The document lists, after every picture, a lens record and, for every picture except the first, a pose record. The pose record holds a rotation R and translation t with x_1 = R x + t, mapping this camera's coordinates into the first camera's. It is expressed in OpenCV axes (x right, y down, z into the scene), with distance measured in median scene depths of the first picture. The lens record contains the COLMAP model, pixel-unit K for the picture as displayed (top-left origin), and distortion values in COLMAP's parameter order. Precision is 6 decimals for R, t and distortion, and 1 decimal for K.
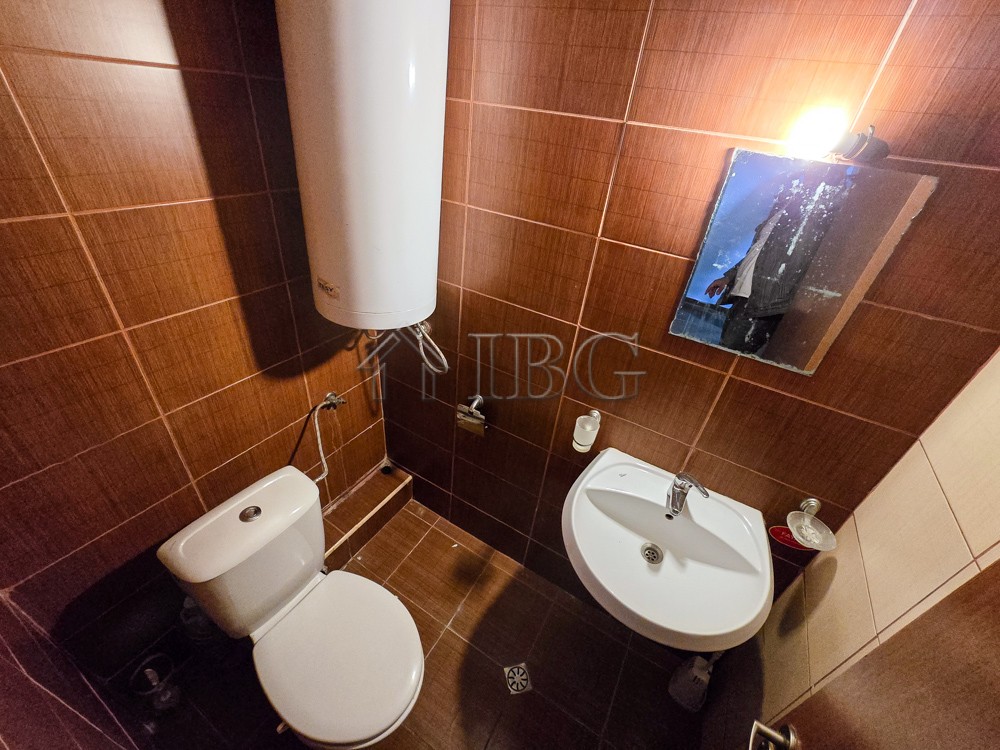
lens RADIAL K [[407.9, 0, 498.4], [0, 407.9, 375.1], [0, 0, 1]] dist [-0.002423, 0.000022]
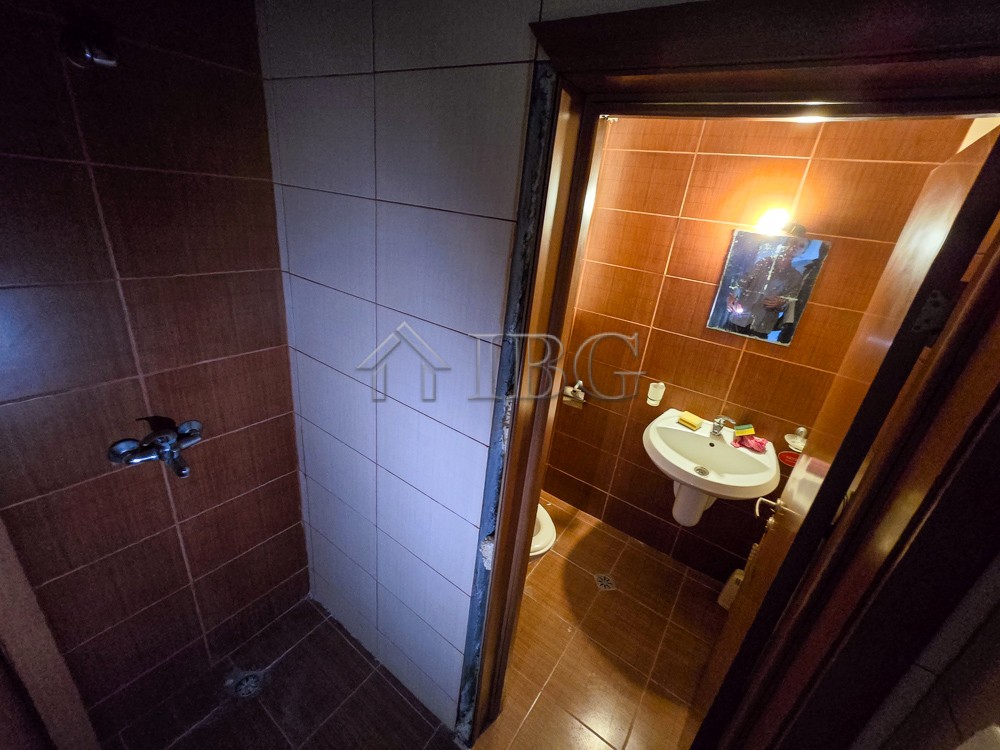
lens RADIAL K [[407.9, 0, 502.1], [0, 407.9, 374.3], [0, 0, 1]] dist [-0.002423, 0.000022]
pose [[0.995960, 0.036273, -0.082147, -0.291602], [-0.050472, 0.982736, -0.177997, 0.428885], [0.074272, 0.181424, 0.980596, -0.710203]]
